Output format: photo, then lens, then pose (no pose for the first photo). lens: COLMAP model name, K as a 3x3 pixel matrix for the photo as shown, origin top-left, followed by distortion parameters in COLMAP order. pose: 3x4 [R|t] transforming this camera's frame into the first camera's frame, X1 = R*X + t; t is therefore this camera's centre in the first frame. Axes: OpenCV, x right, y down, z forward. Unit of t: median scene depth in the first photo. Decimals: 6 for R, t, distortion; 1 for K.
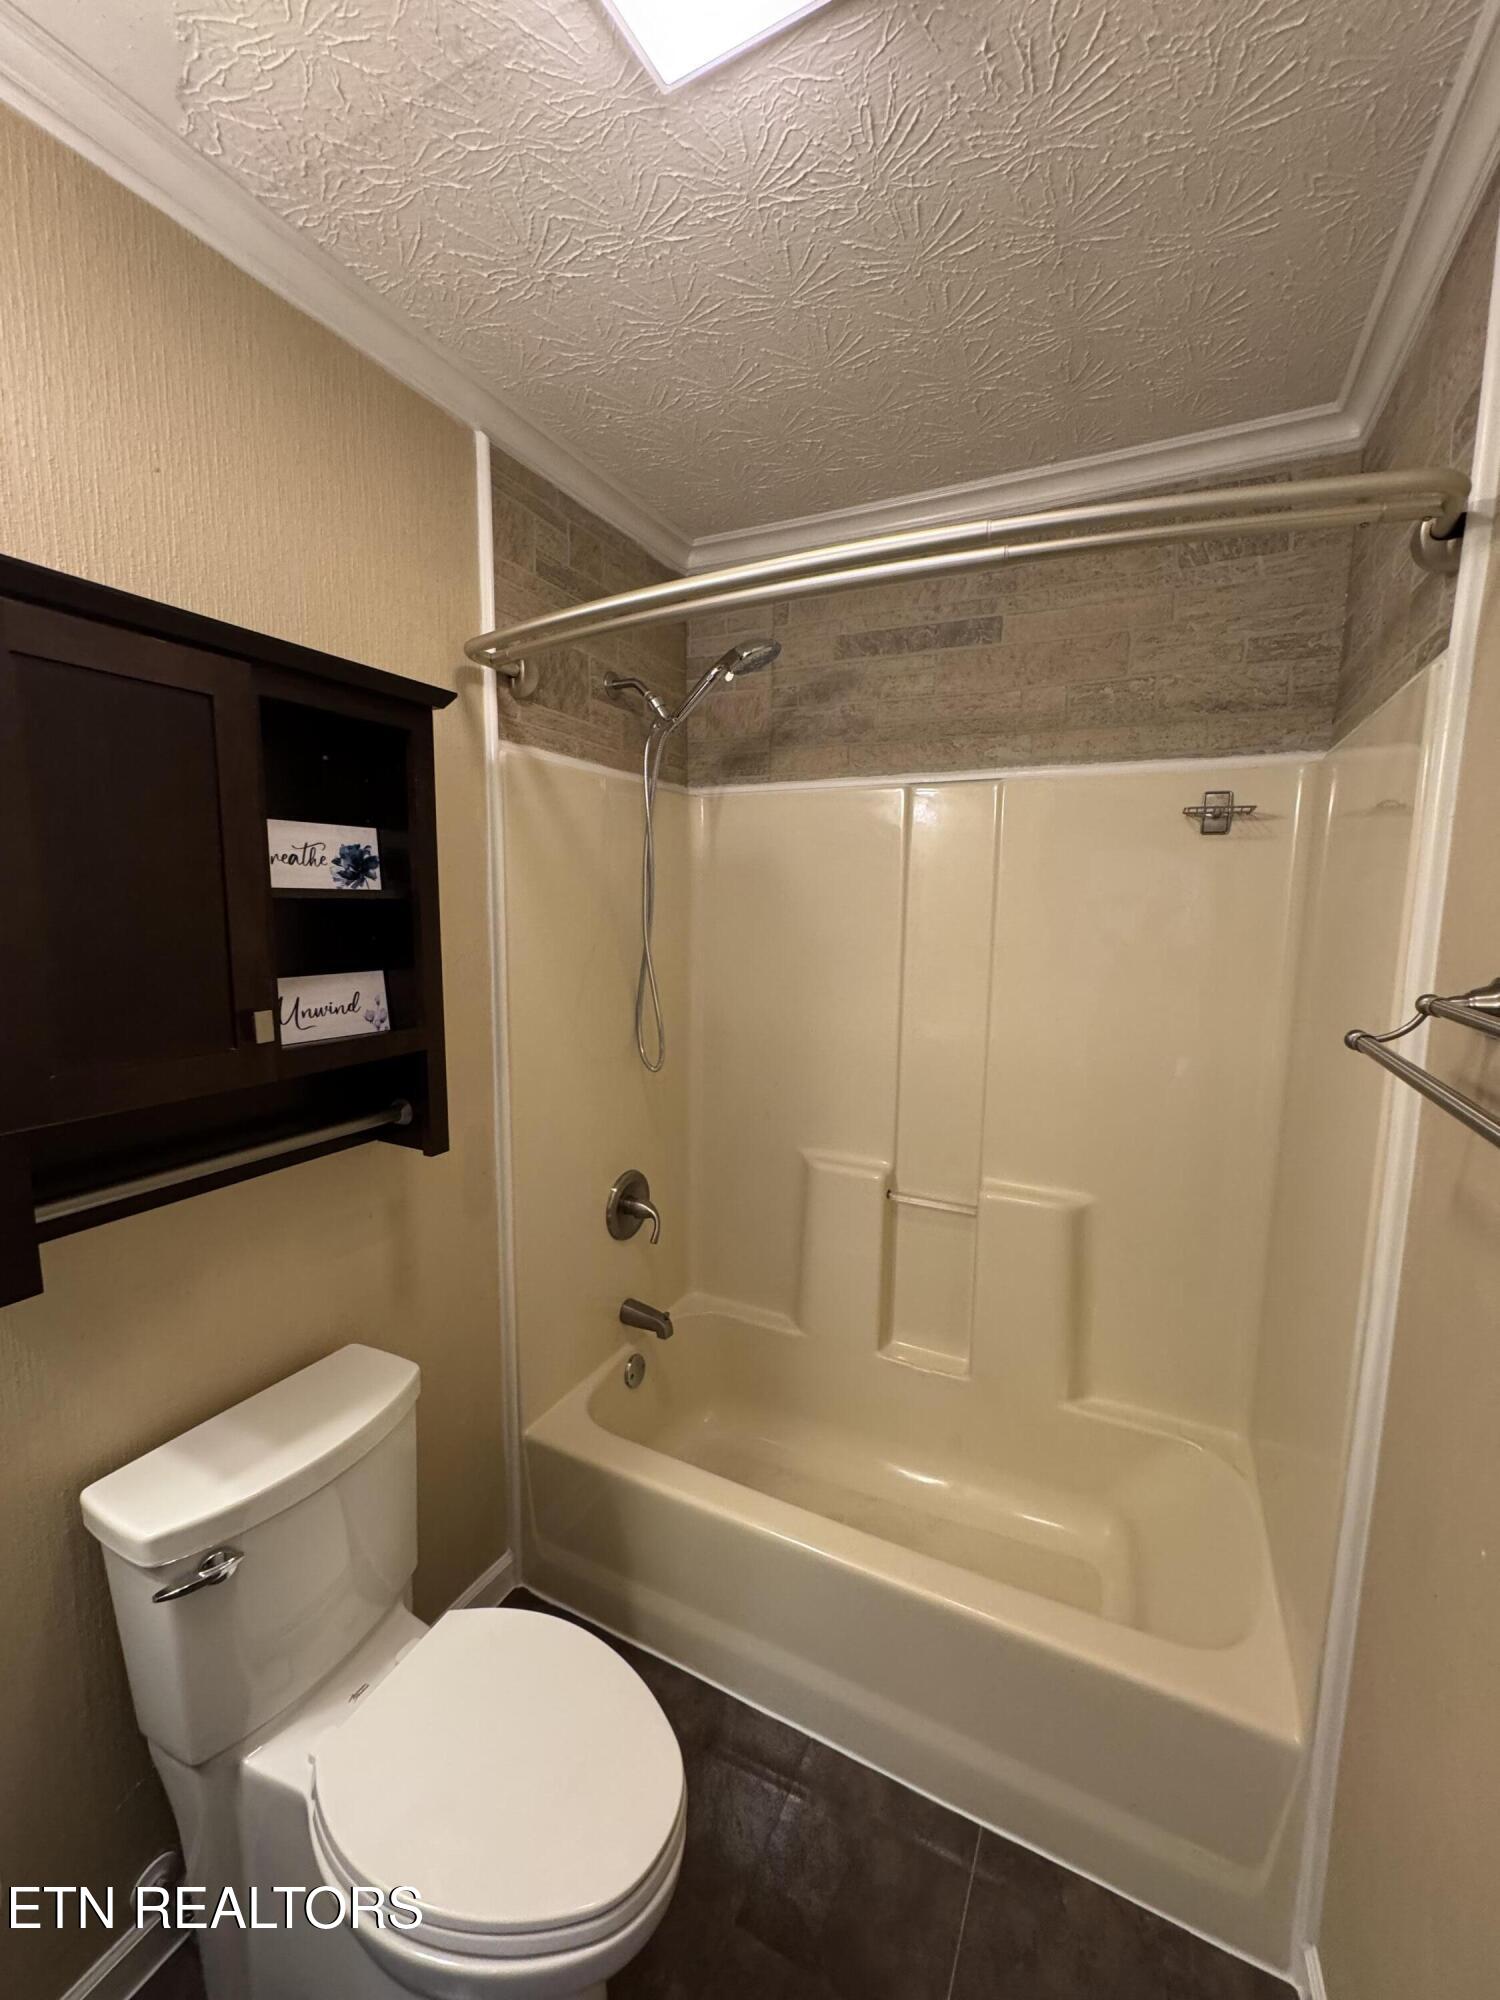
lens RADIAL K [[799.5, 0, 751.4], [0, 799.5, 1001.0], [0, 0, 1]] dist [-0.005088, 0.000365]
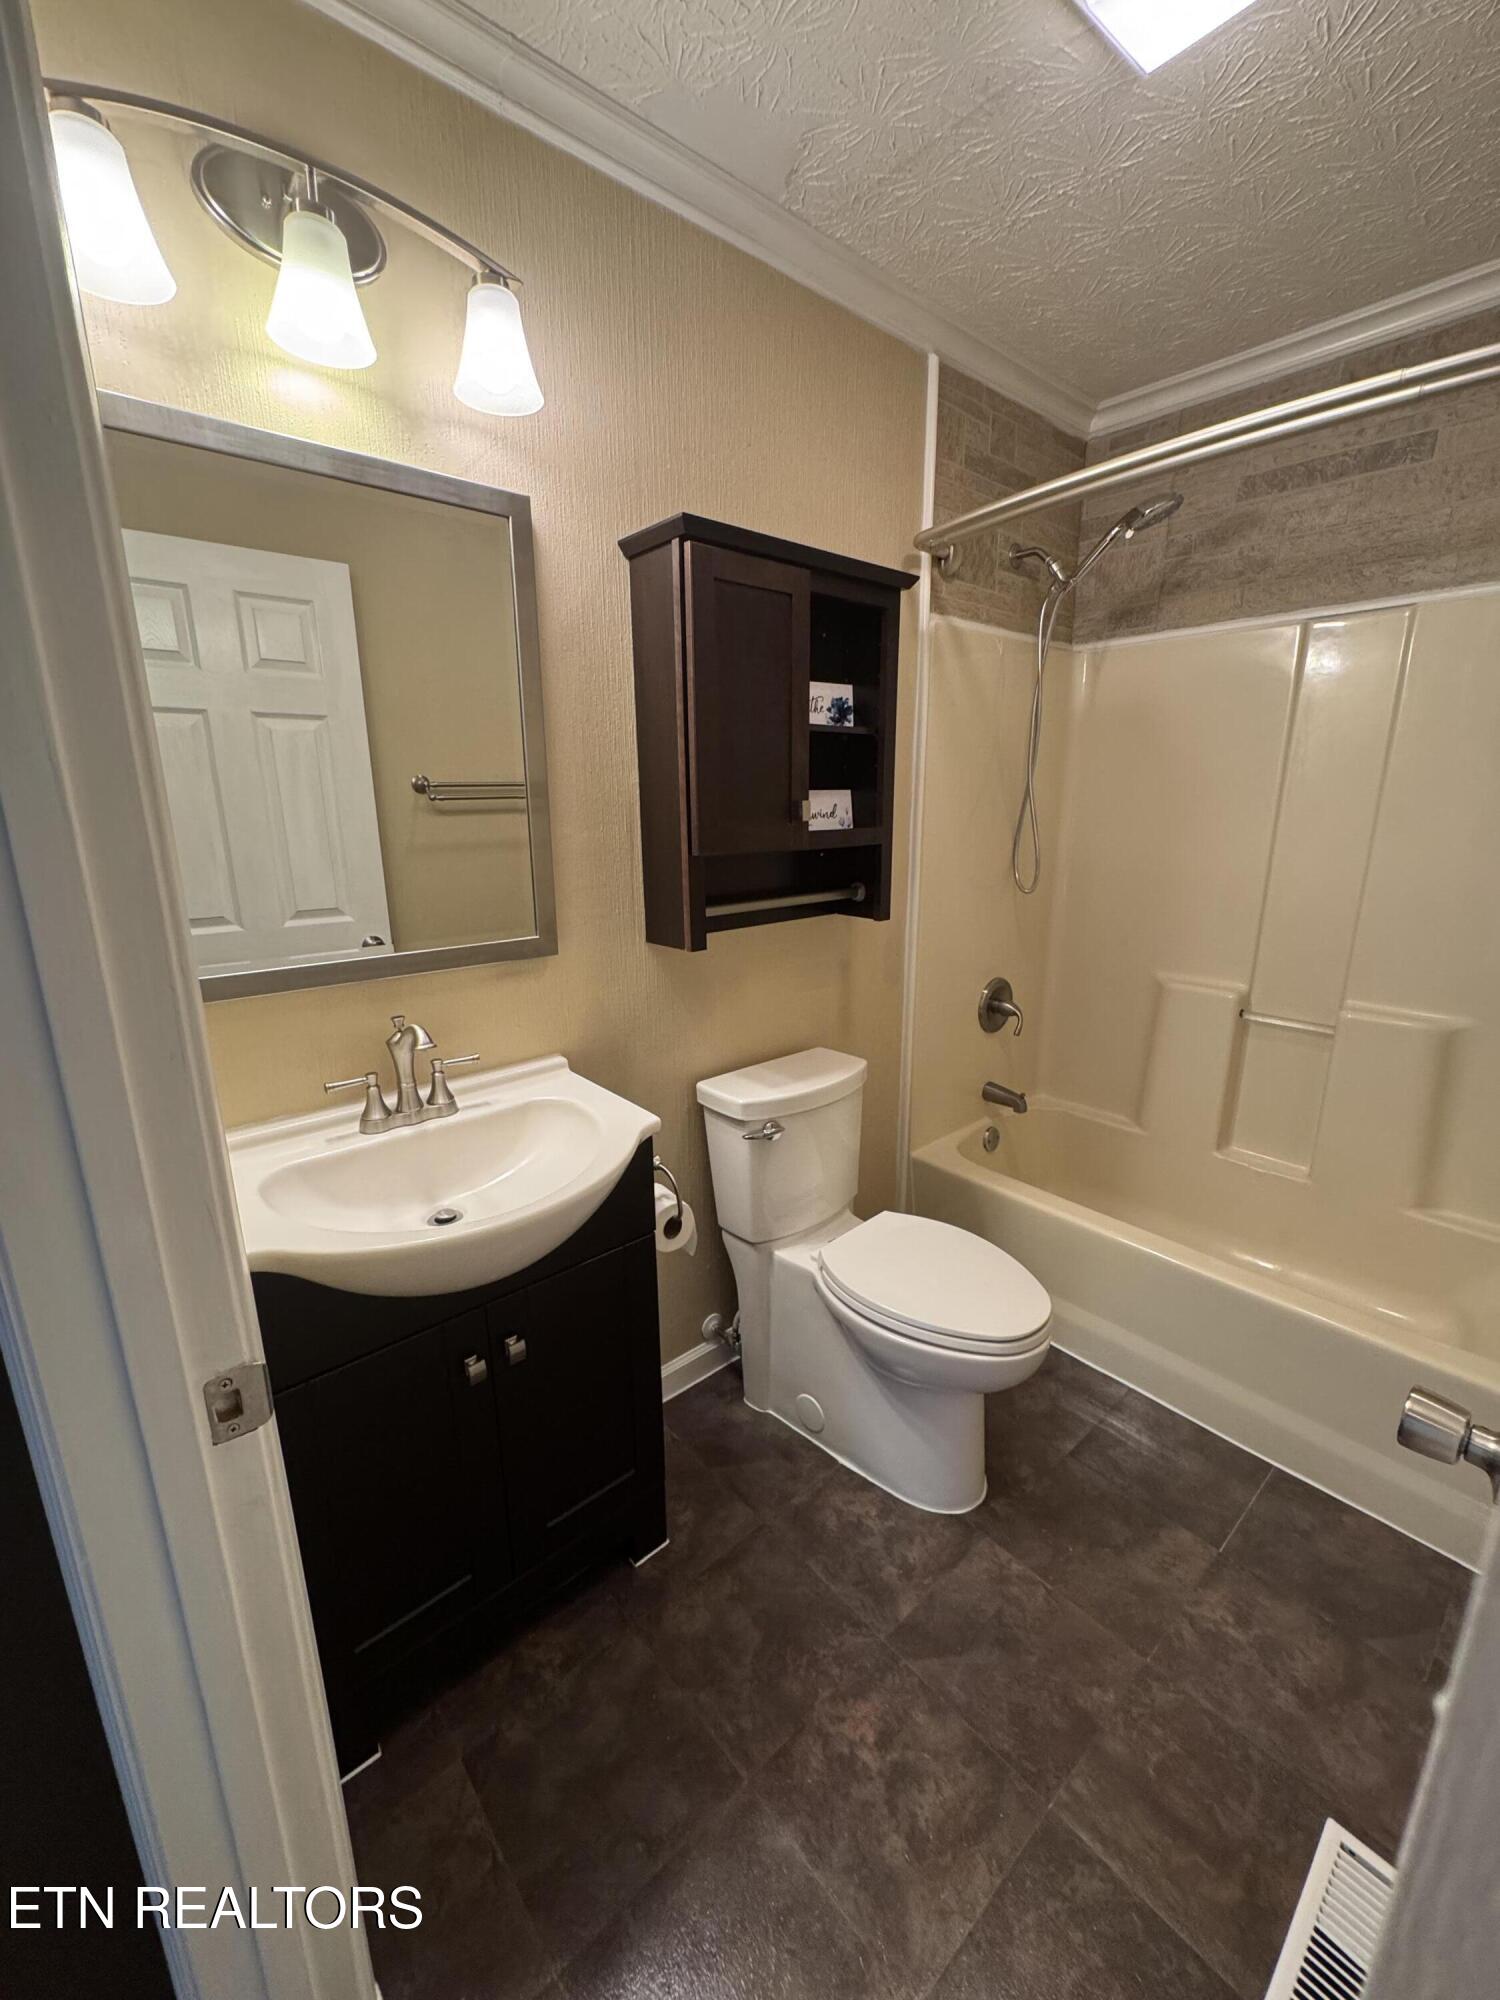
lens RADIAL K [[799.5, 0, 749.7], [0, 799.5, 1000.9], [0, 0, 1]] dist [-0.005088, 0.000365]
pose [[0.923104, 0.076318, -0.376901, -0.047917], [-0.027865, 0.990807, 0.132380, 0.113960], [0.383540, -0.111699, 0.916745, -0.313377]]
